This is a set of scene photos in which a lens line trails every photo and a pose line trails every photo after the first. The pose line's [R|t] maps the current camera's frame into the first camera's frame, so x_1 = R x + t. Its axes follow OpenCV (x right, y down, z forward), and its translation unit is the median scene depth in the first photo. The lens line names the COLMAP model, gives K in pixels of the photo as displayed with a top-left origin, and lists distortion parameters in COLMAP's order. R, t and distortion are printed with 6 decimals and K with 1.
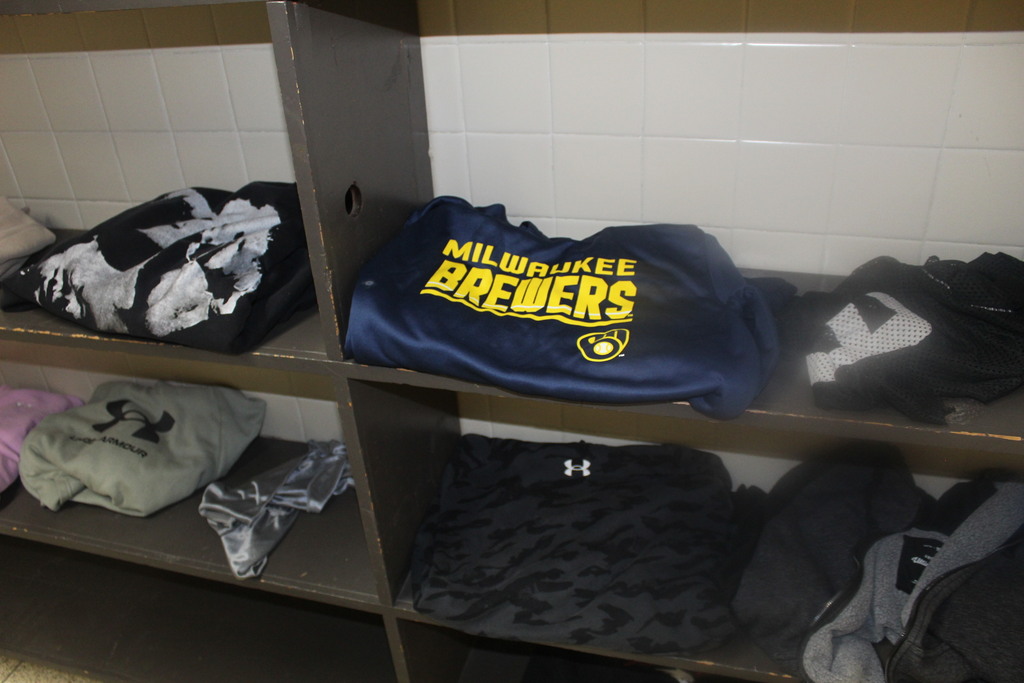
lens RADIAL K [[838.9, 0, 504.9], [0, 838.9, 351.9], [0, 0, 1]] dist [-0.157346, 0.125203]
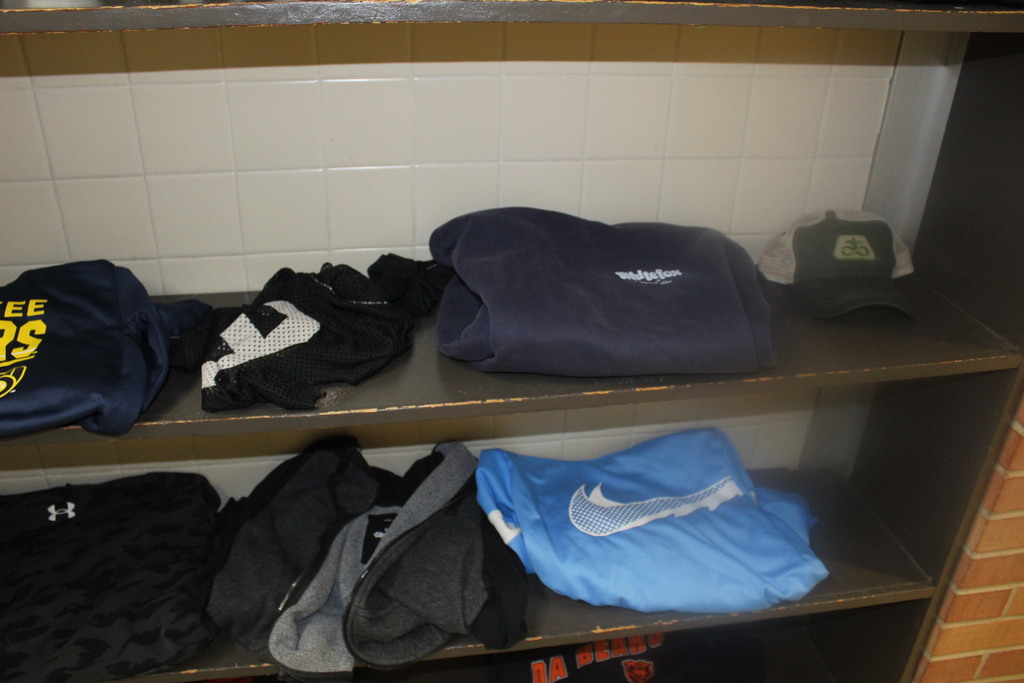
lens RADIAL K [[838.9, 0, 509.0], [0, 838.9, 343.1], [0, 0, 1]] dist [-0.157346, 0.125203]
pose [[0.899585, -0.130383, 0.416829, 0.240376], [0.151262, 0.988342, -0.017296, 0.046507], [-0.409714, 0.078610, 0.908820, -0.137776]]
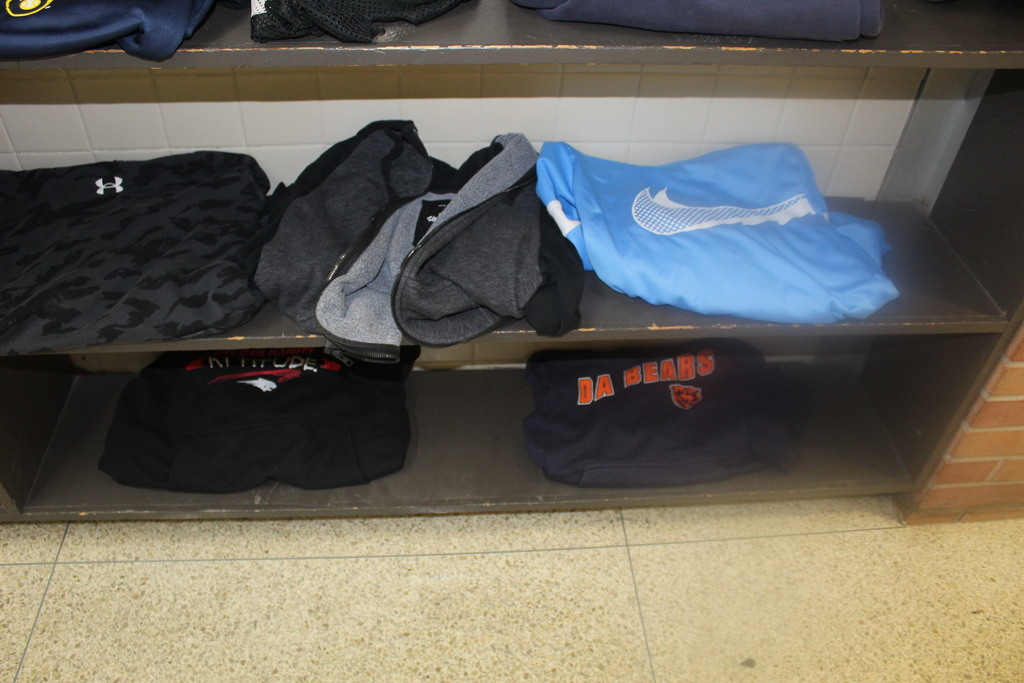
lens RADIAL K [[838.9, 0, 509.0], [0, 838.9, 343.6], [0, 0, 1]] dist [-0.157346, 0.125203]
pose [[0.930947, -0.165047, 0.325724, 0.227661], [0.095287, 0.970918, 0.219633, 0.192852], [-0.352501, -0.173429, 0.919601, -0.084173]]
